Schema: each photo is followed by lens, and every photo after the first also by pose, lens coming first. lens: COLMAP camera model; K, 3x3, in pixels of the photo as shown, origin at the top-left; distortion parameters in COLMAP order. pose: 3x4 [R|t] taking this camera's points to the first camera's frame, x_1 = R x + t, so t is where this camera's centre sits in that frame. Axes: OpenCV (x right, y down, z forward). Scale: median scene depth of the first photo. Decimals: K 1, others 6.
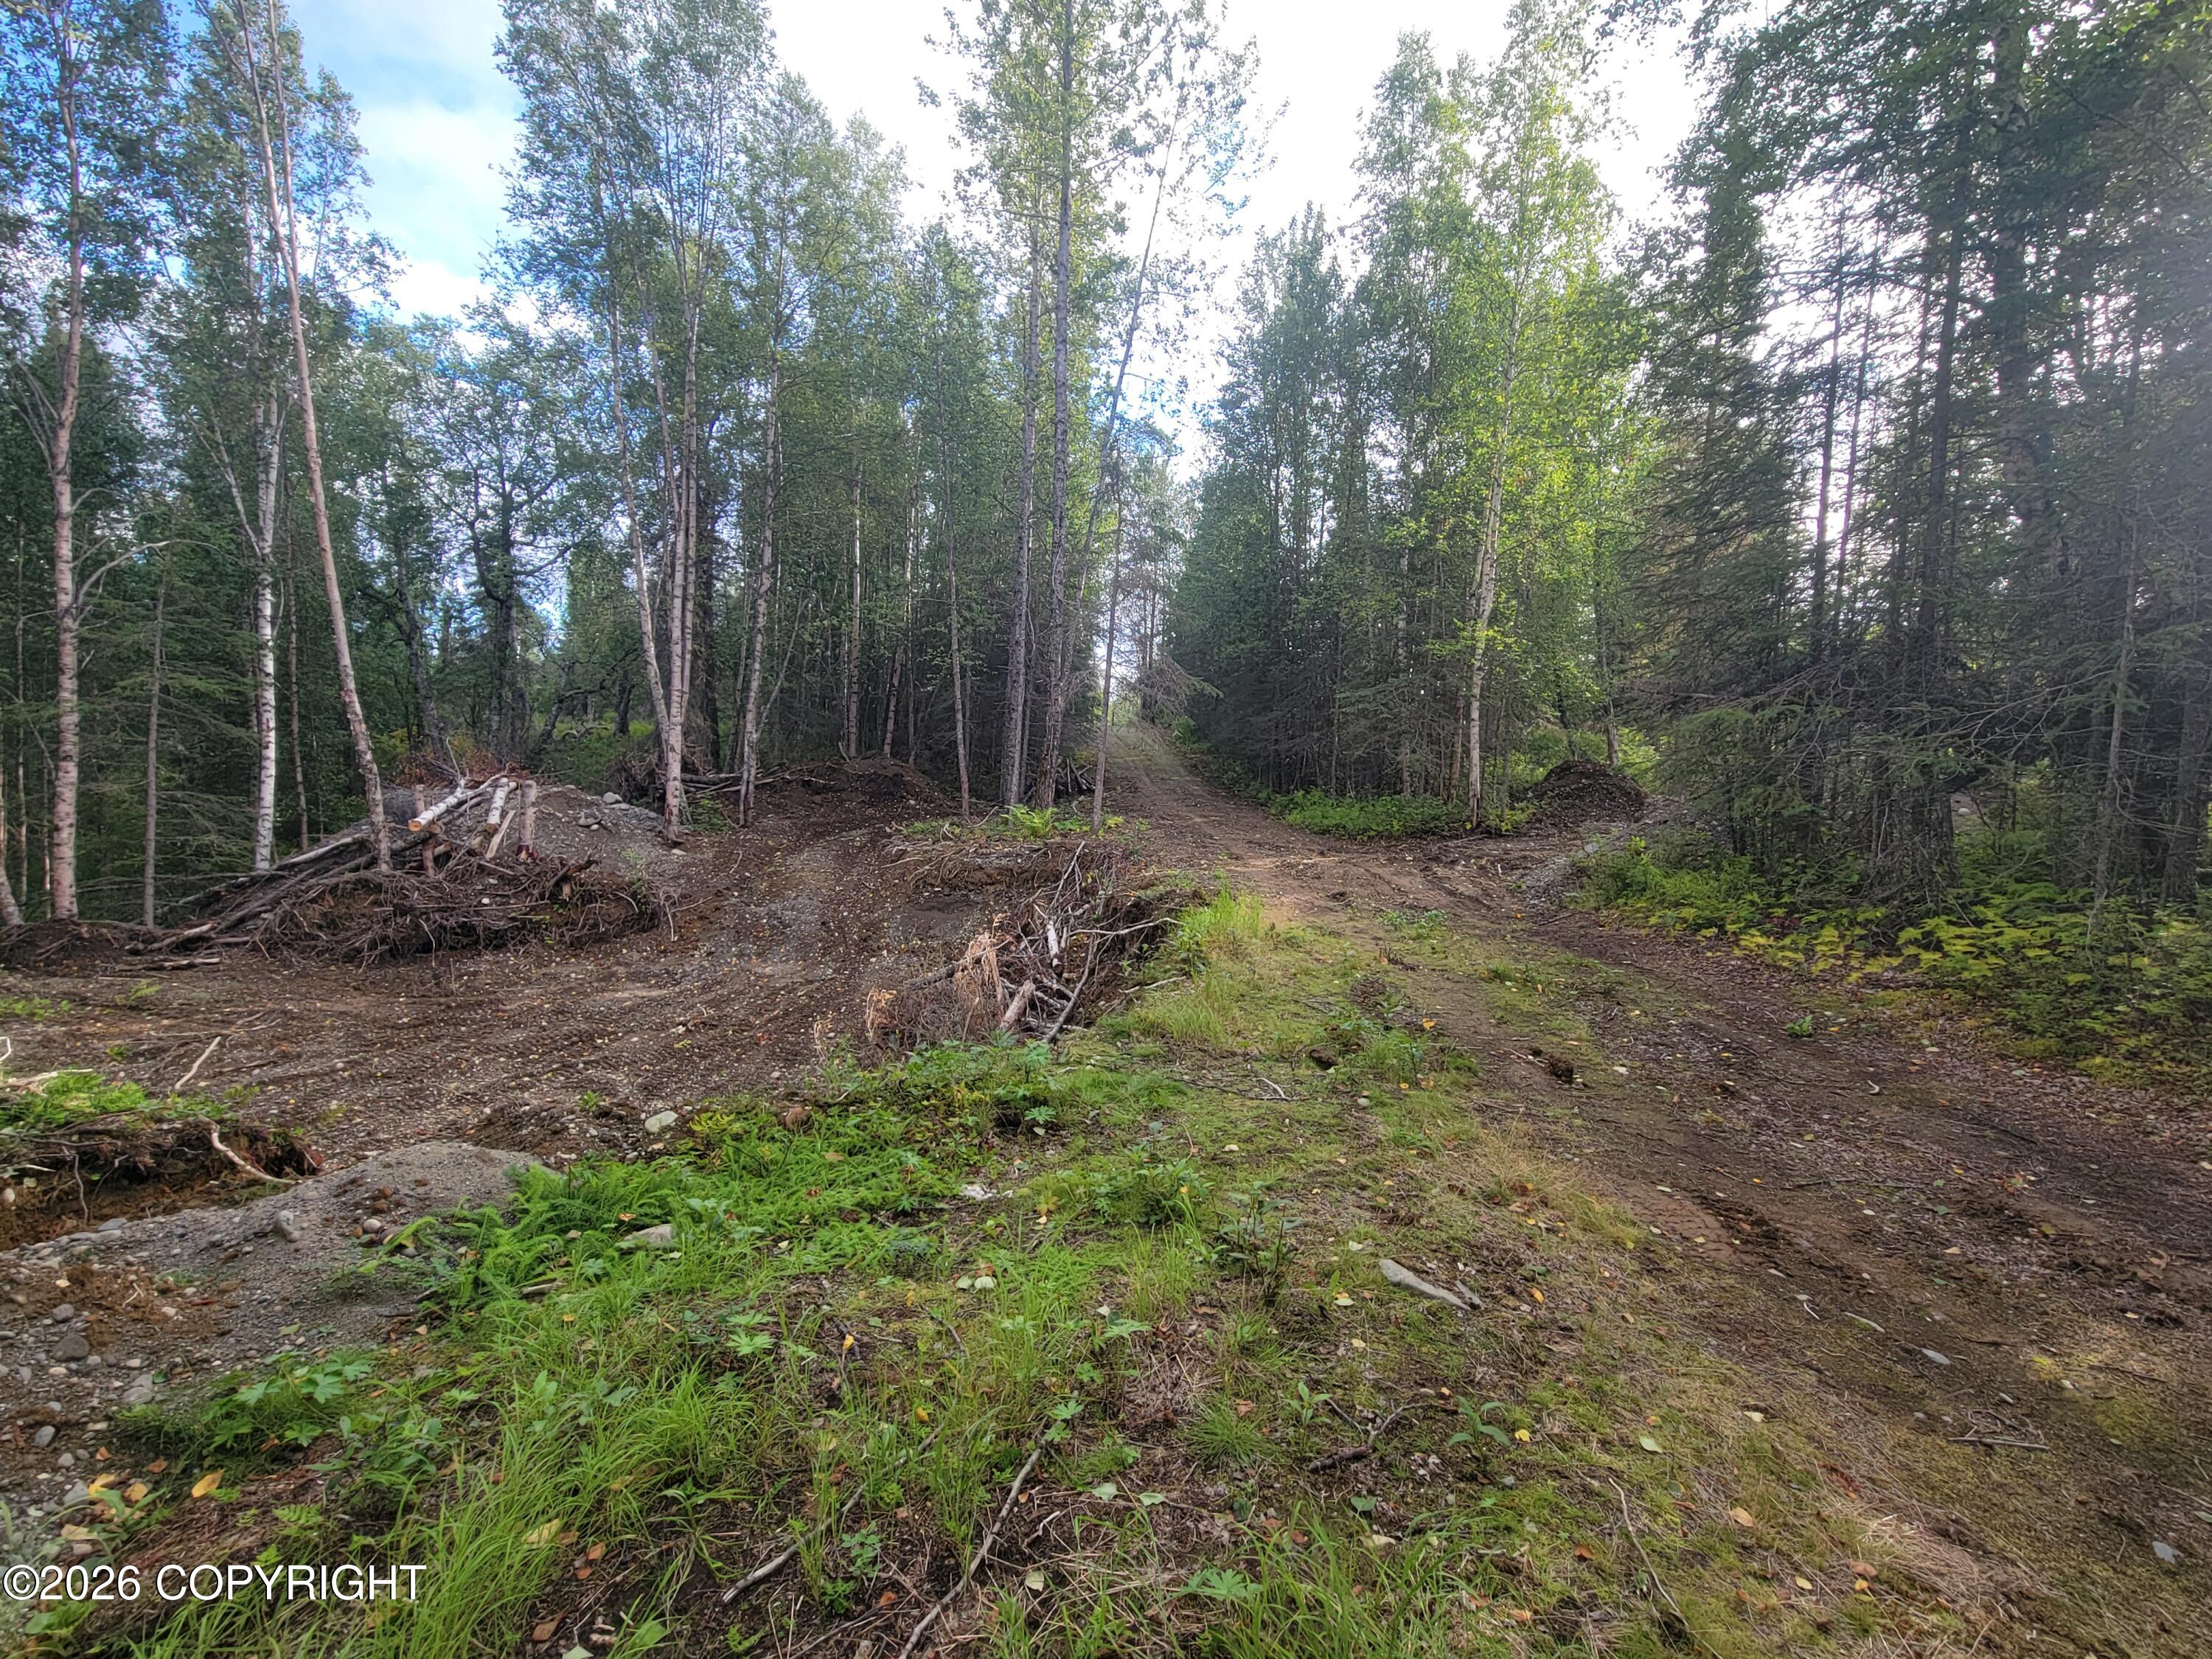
lens RADIAL K [[884.1, 0, 1108.8], [0, 884.1, 833.4], [0, 0, 1]] dist [0.000183, -0.001718]
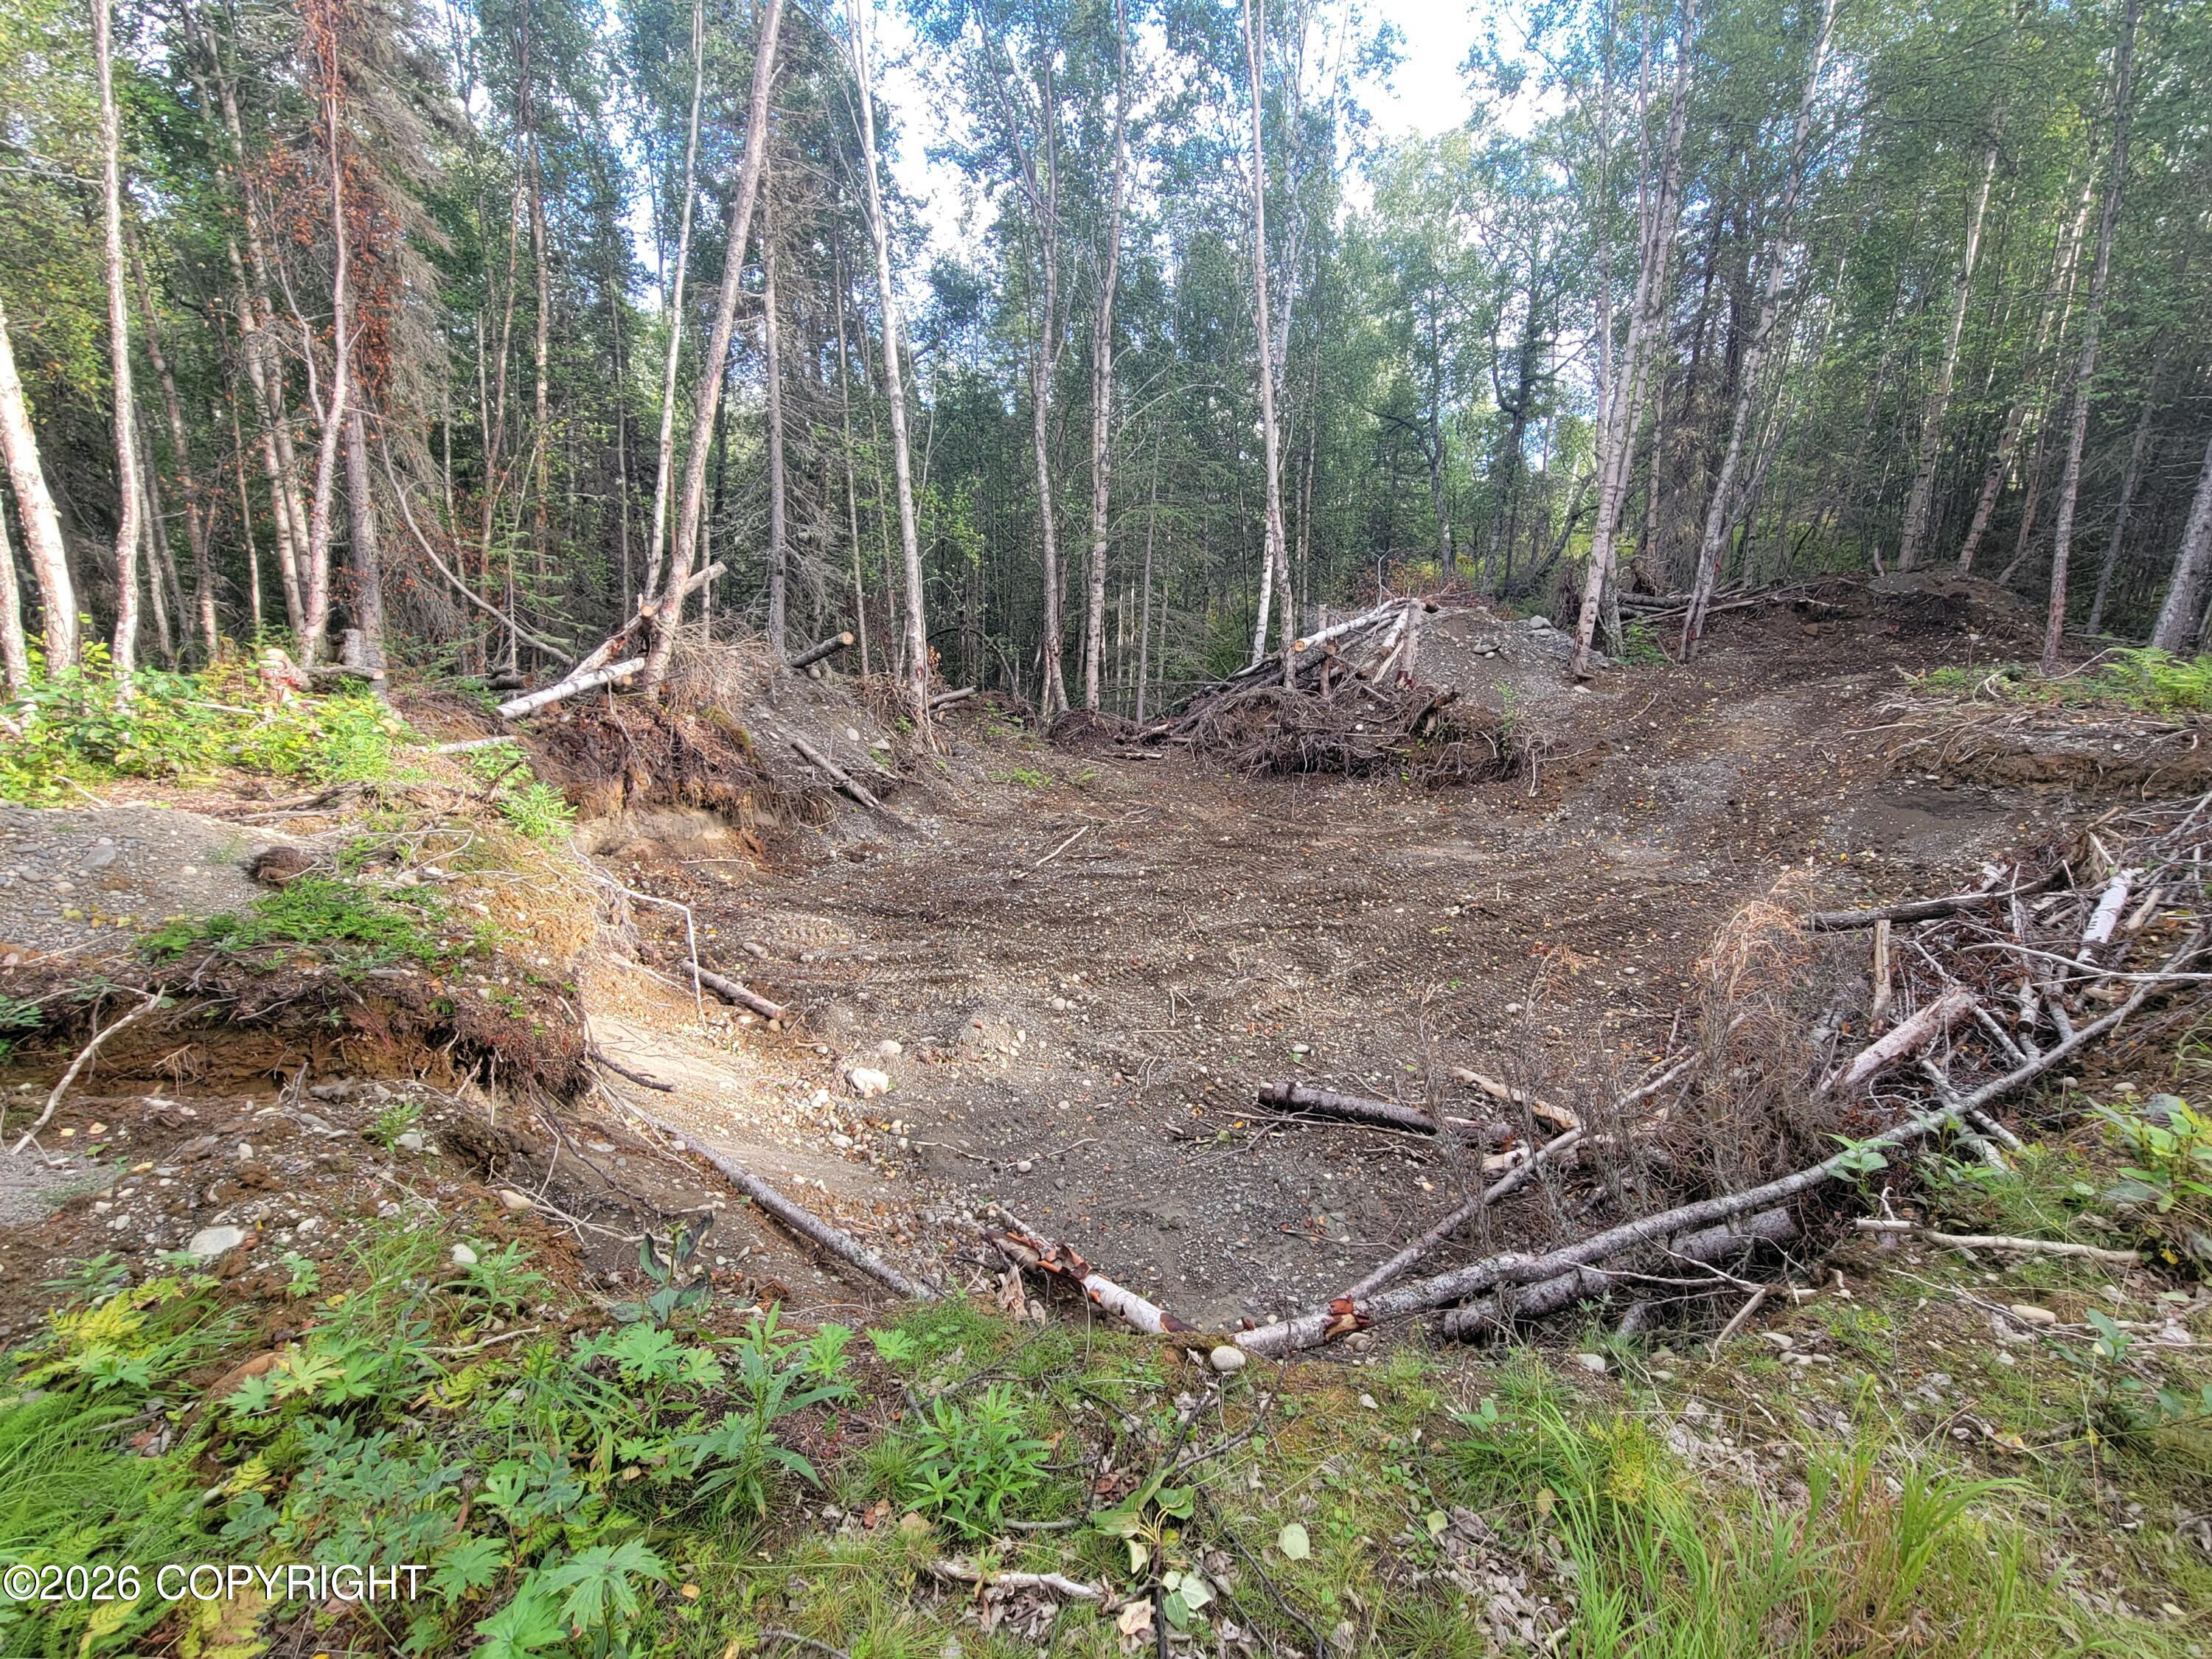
lens RADIAL K [[1040.2, 0, 1111.2], [0, 1040.2, 823.6], [0, 0, 1]] dist [-0.000203, -0.000543]
pose [[0.619213, 0.168016, -0.767037, 0.019885], [-0.051478, 0.983424, 0.173857, -0.003888], [0.783534, -0.068169, 0.617598, 0.078107]]
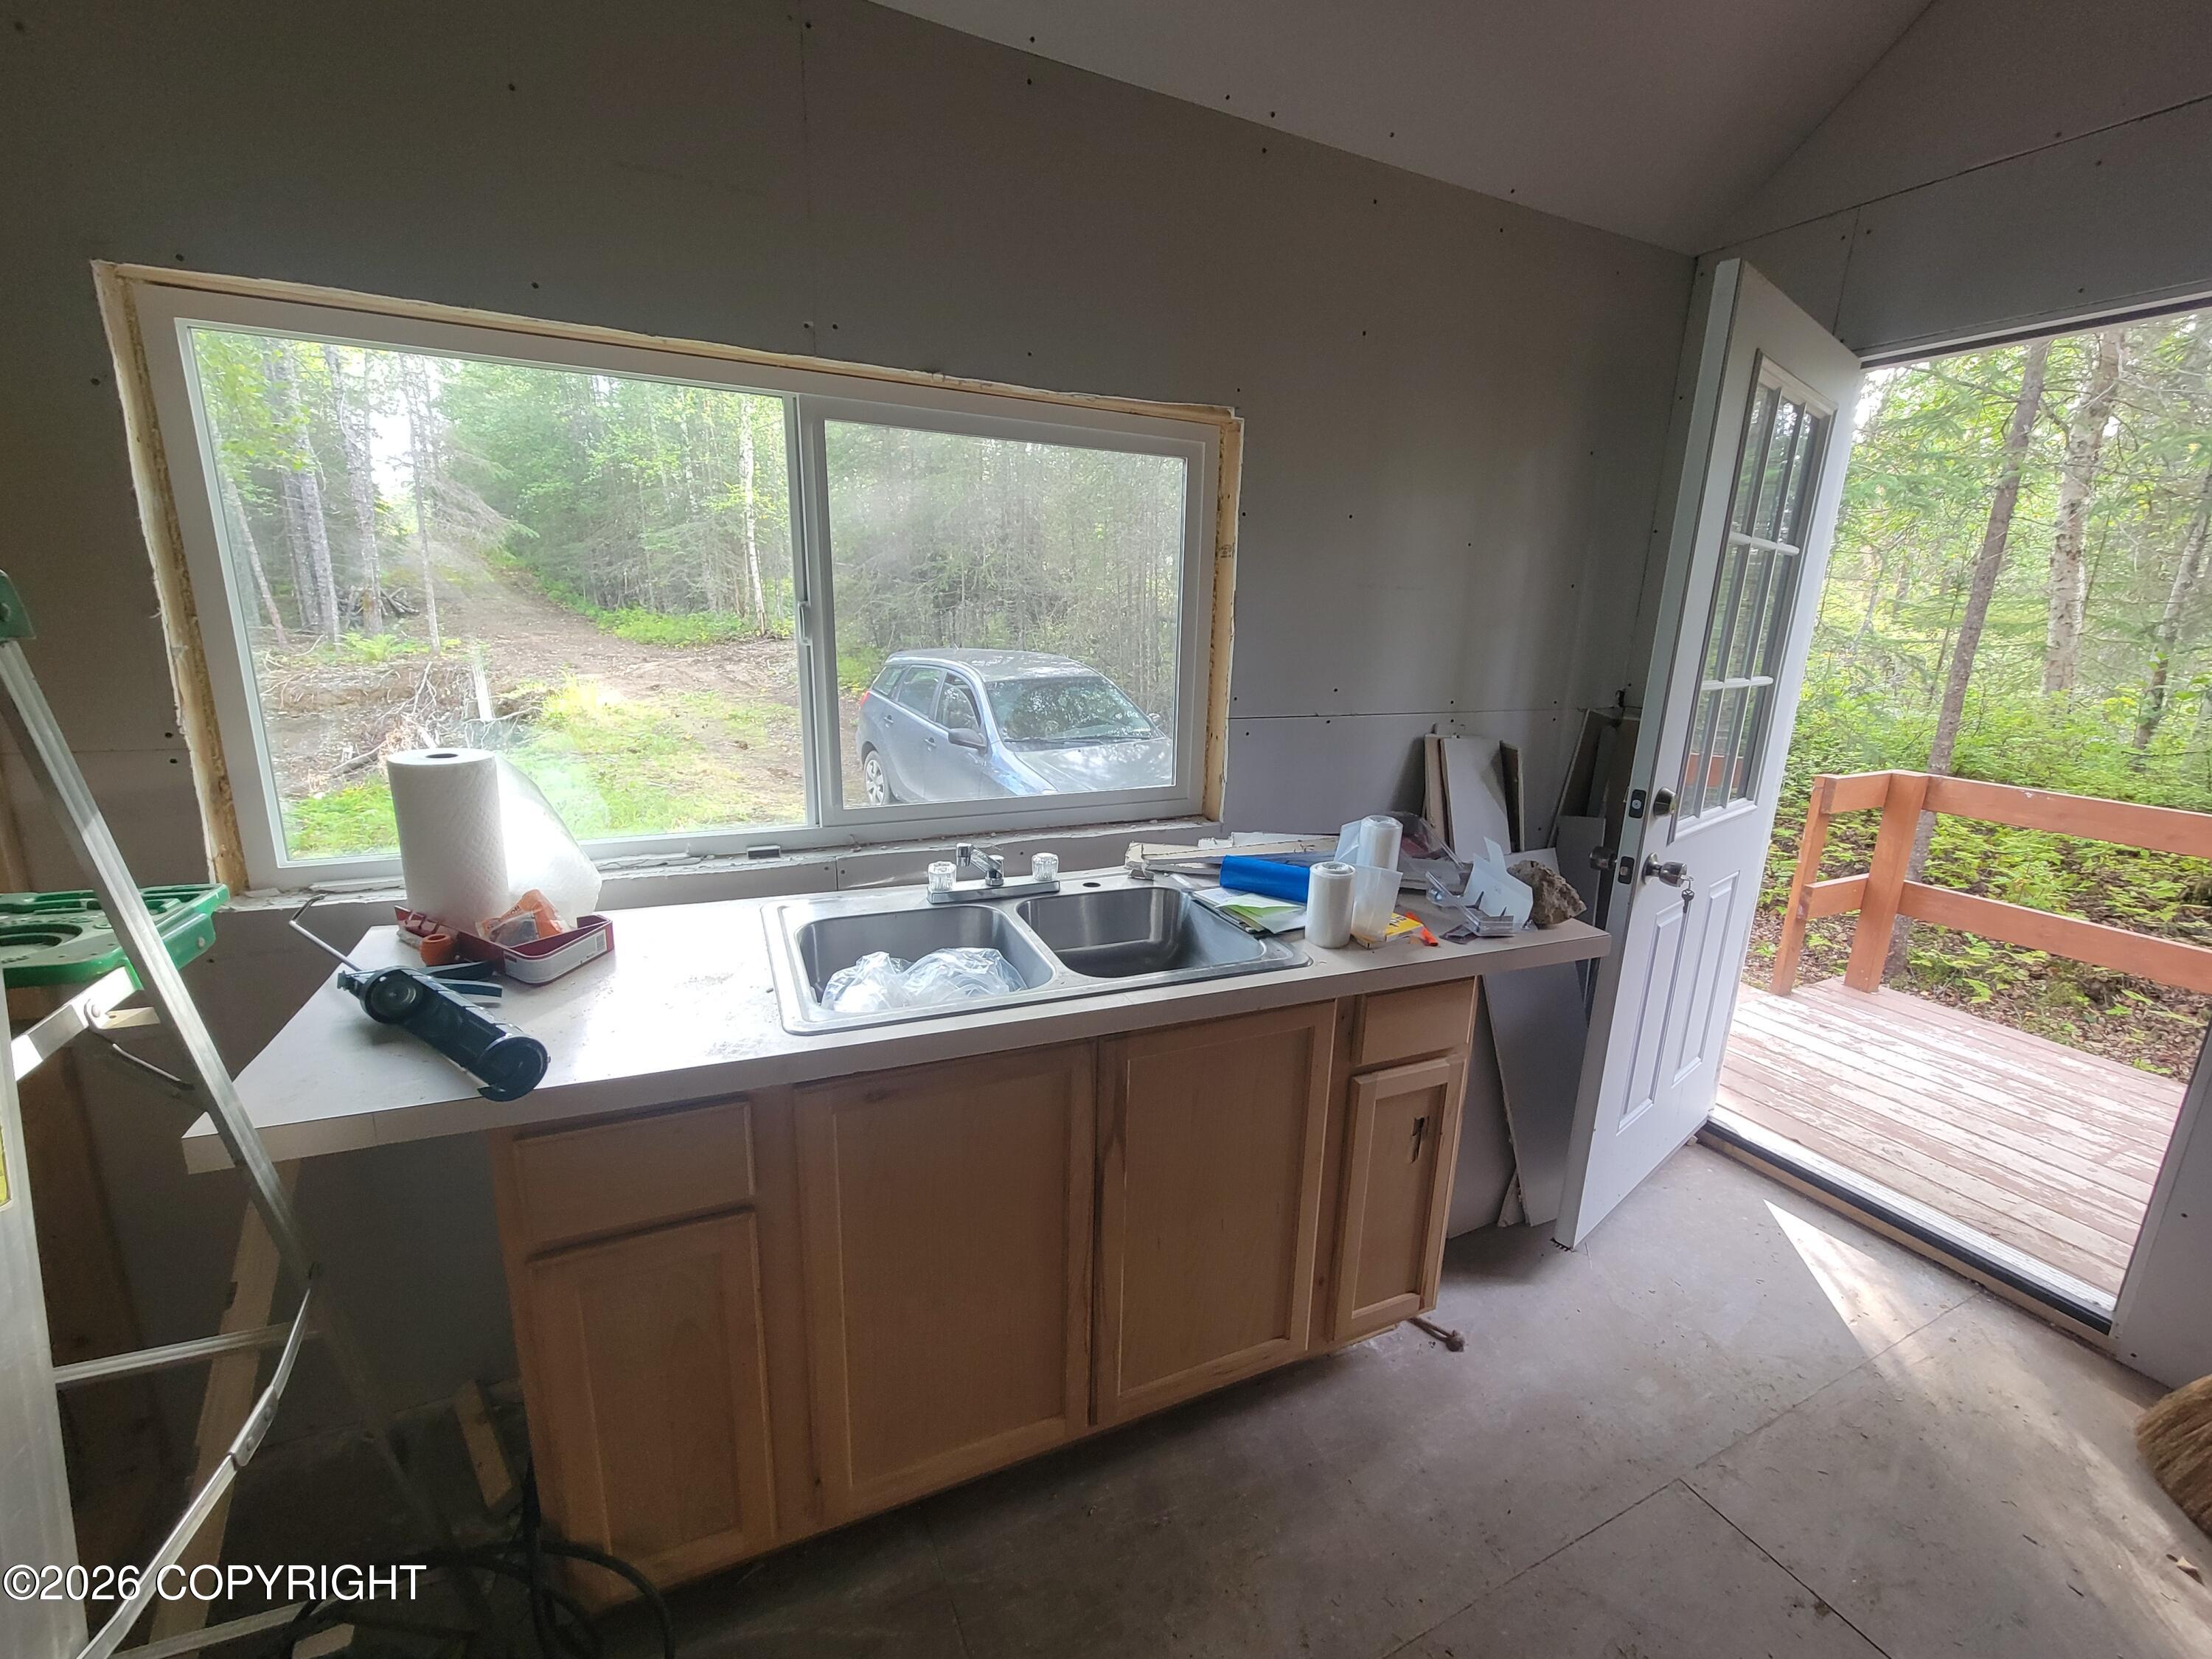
lens RADIAL K [[884.1, 0, 1108.8], [0, 884.1, 833.4], [0, 0, 1]] dist [0.000183, -0.001718]
pose [[0.775435, -0.177718, 0.605901, -0.057487], [0.038120, 0.971000, 0.236019, -0.008765], [-0.630275, -0.159921, 0.759723, -0.383409]]
